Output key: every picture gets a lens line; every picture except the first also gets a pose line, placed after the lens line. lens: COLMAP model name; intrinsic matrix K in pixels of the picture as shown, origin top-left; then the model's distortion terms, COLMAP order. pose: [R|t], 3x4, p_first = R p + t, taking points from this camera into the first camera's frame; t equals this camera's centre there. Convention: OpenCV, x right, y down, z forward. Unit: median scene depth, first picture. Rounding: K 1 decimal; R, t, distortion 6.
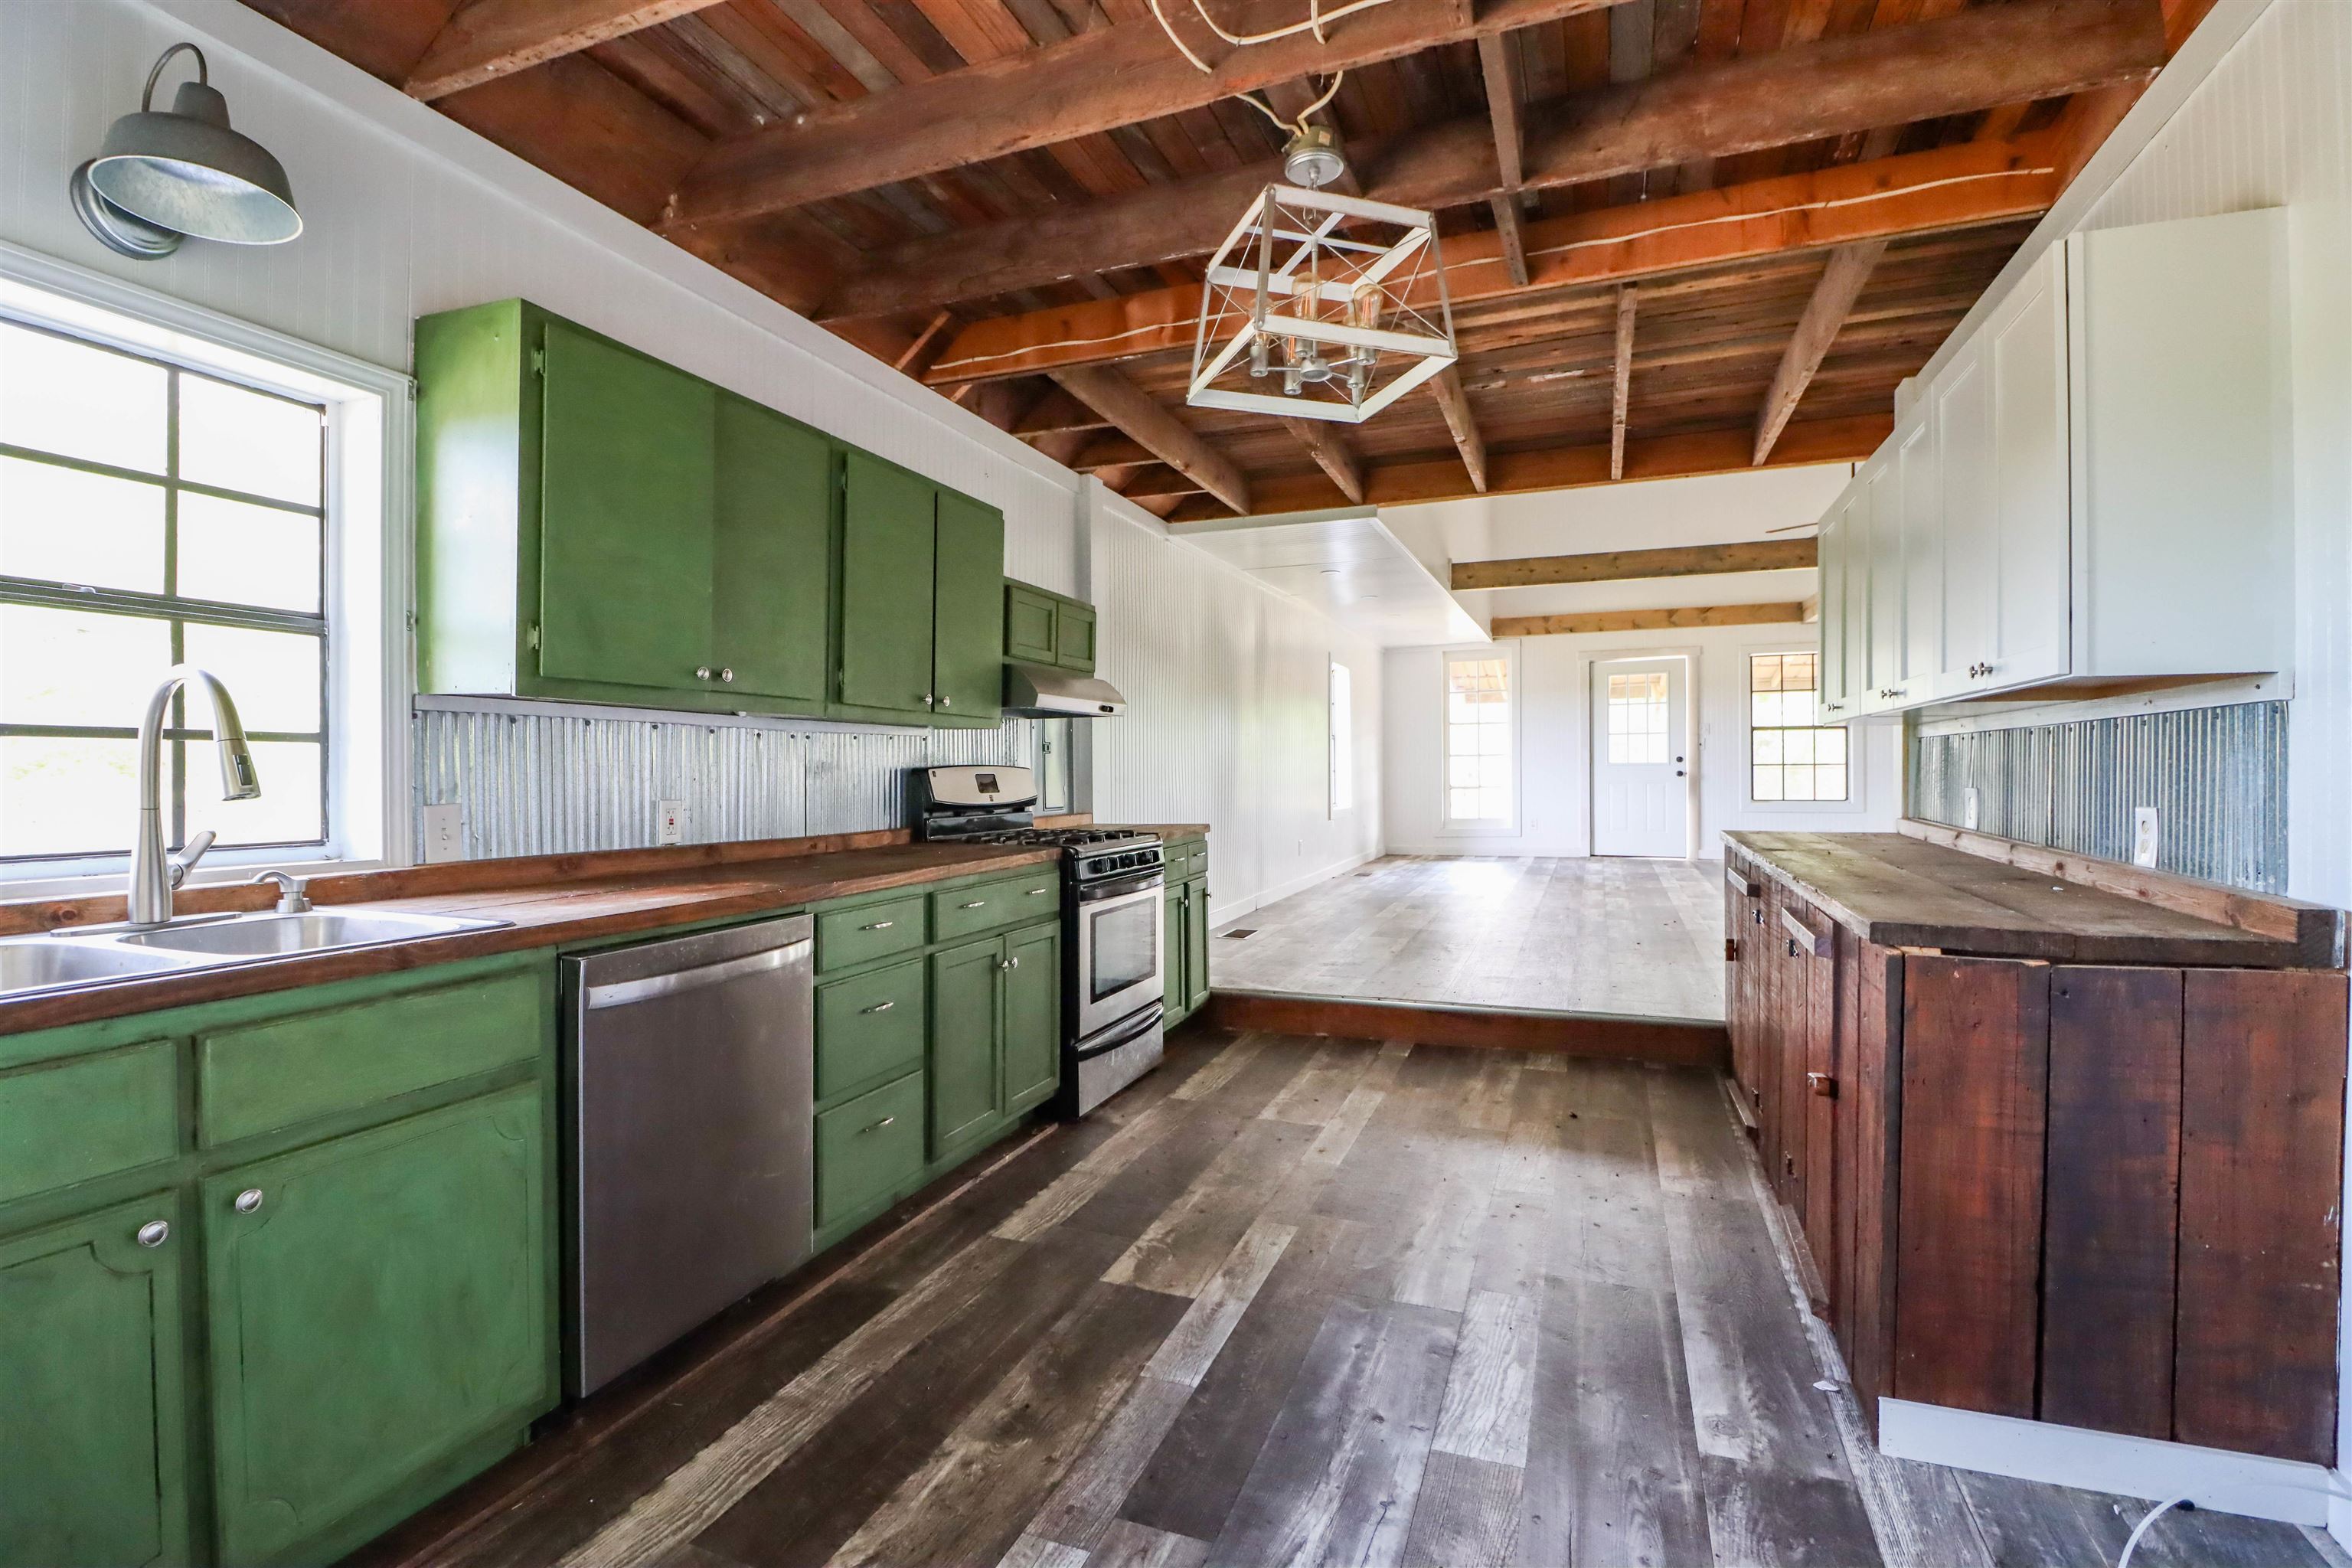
lens RADIAL K [[1086.5, 0, 1169.2], [0, 1086.5, 779.3], [0, 0, 1]] dist [0.002186, -0.014216]
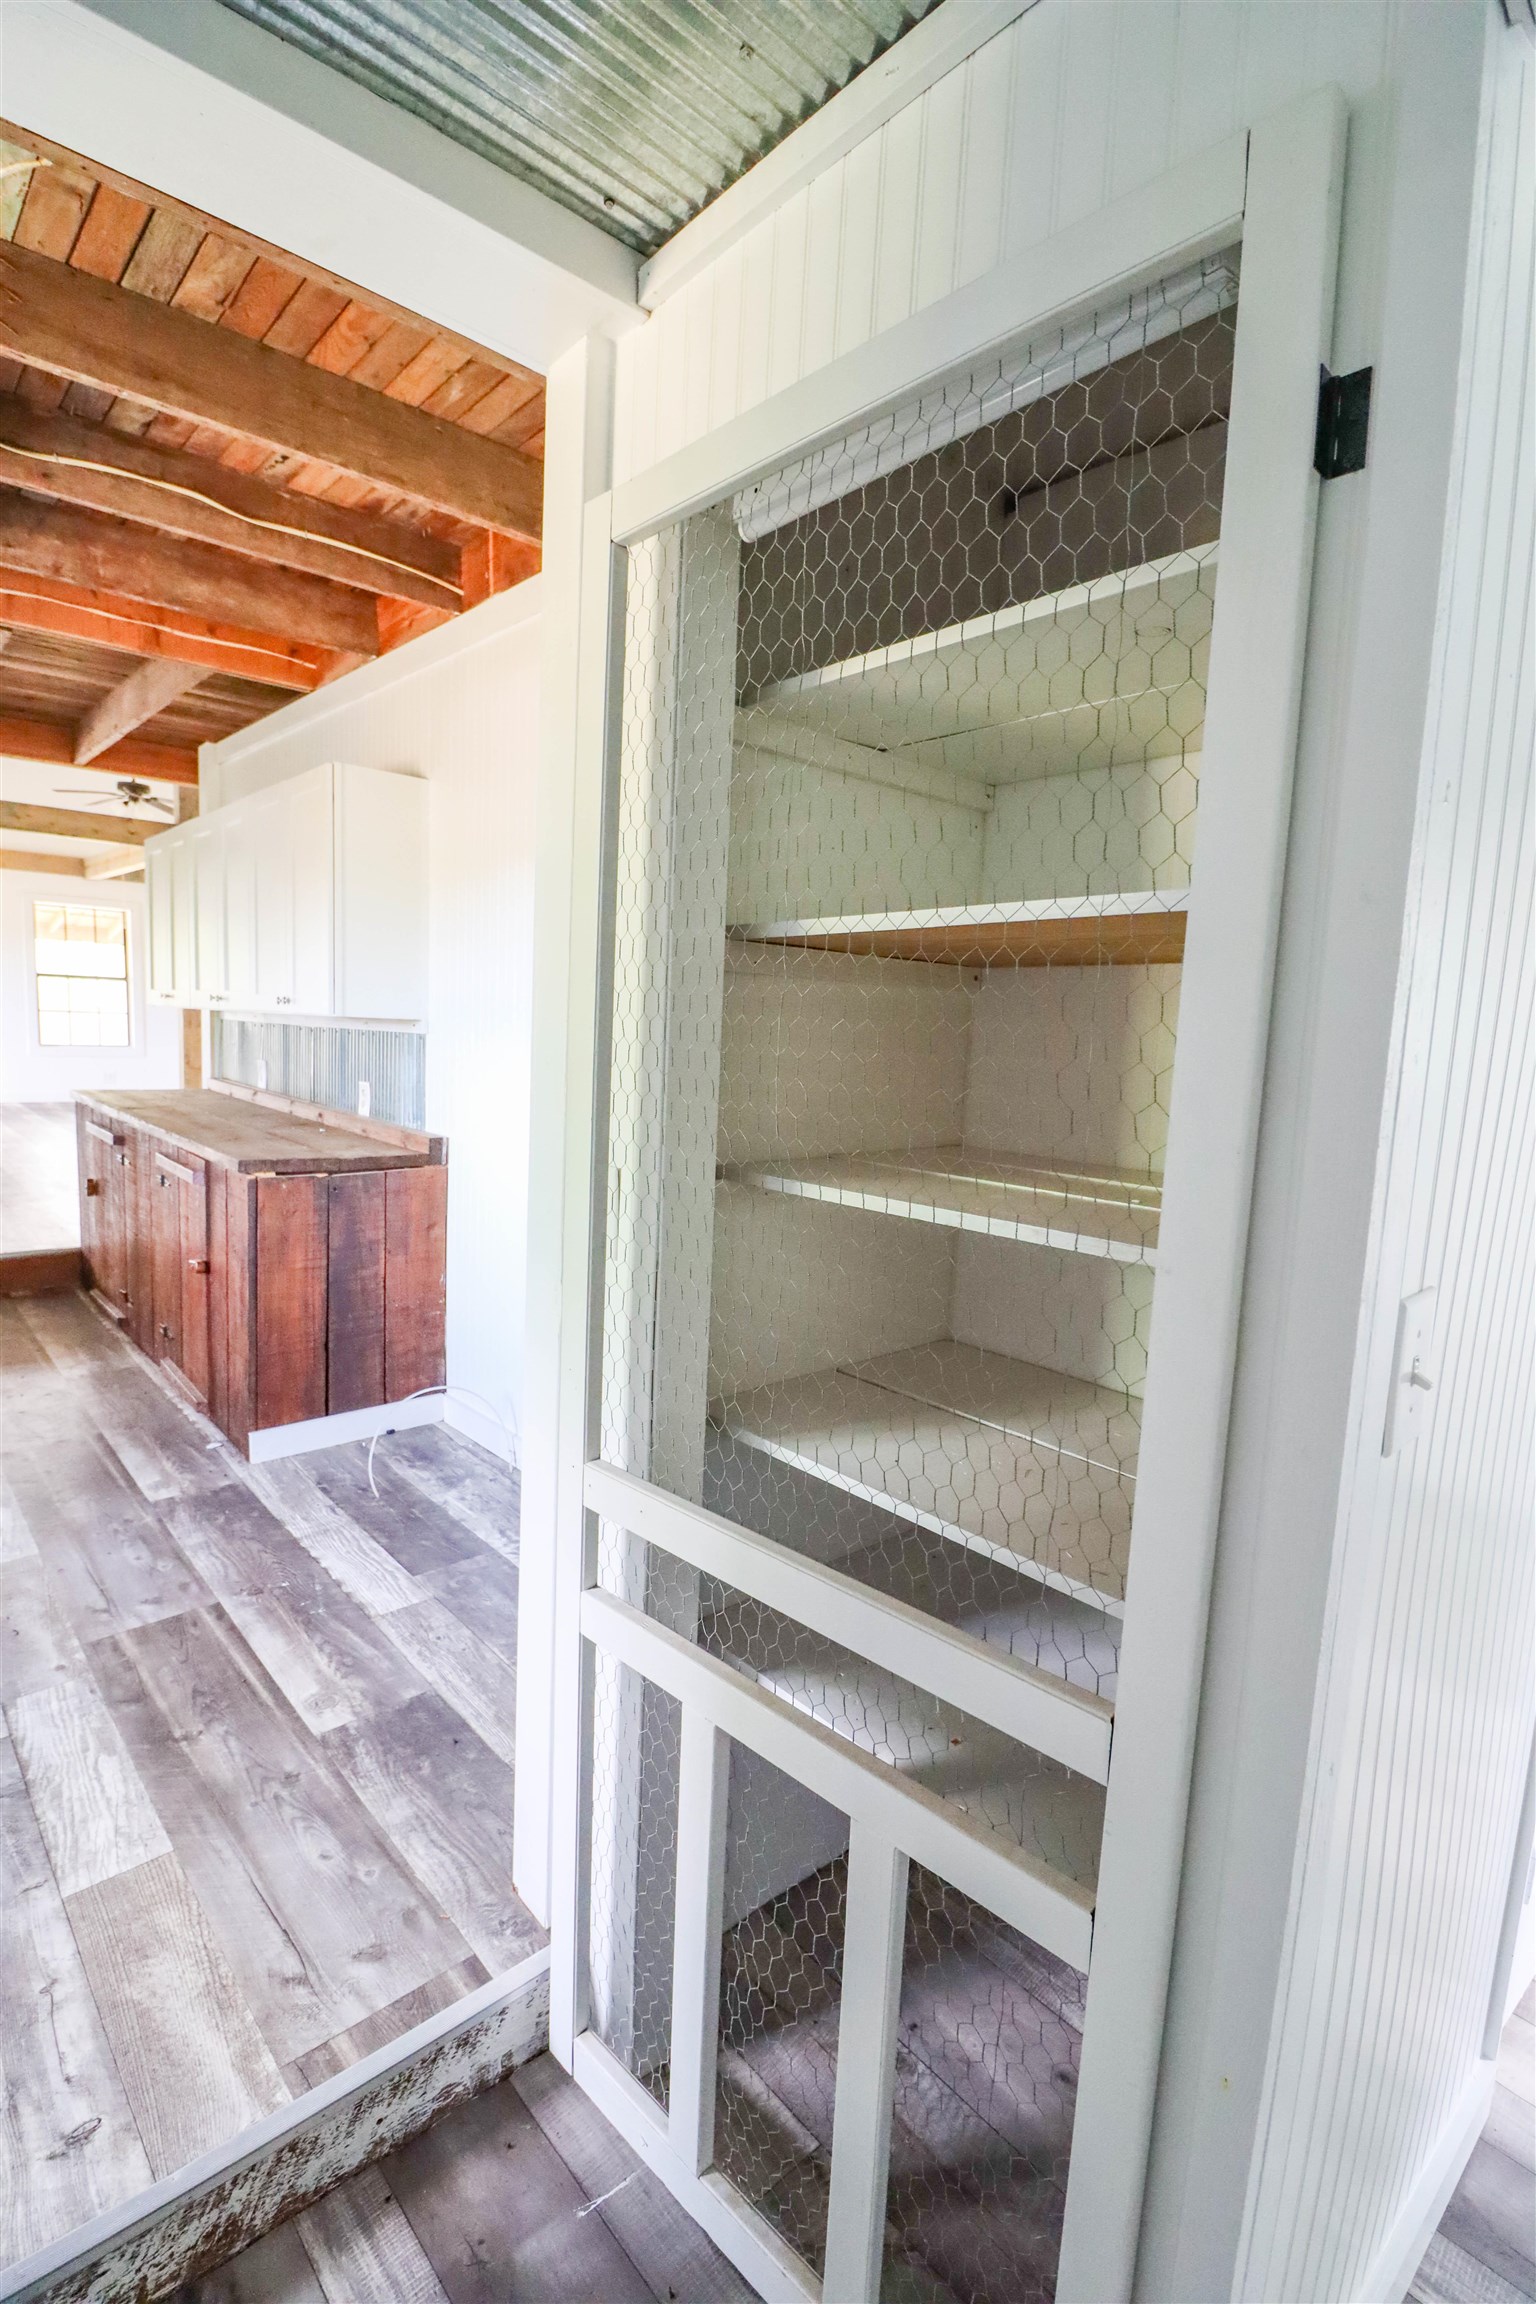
lens RADIAL K [[1064.4, 0, 760.0], [0, 1064.4, 1152.6], [0, 0, 1]] dist [0.002186, -0.014216]
pose [[0.442586, -0.080549, 0.893101, -0.403491], [-0.037747, 0.993401, 0.108301, -0.077207], [-0.895931, -0.081644, 0.436625, -0.381099]]
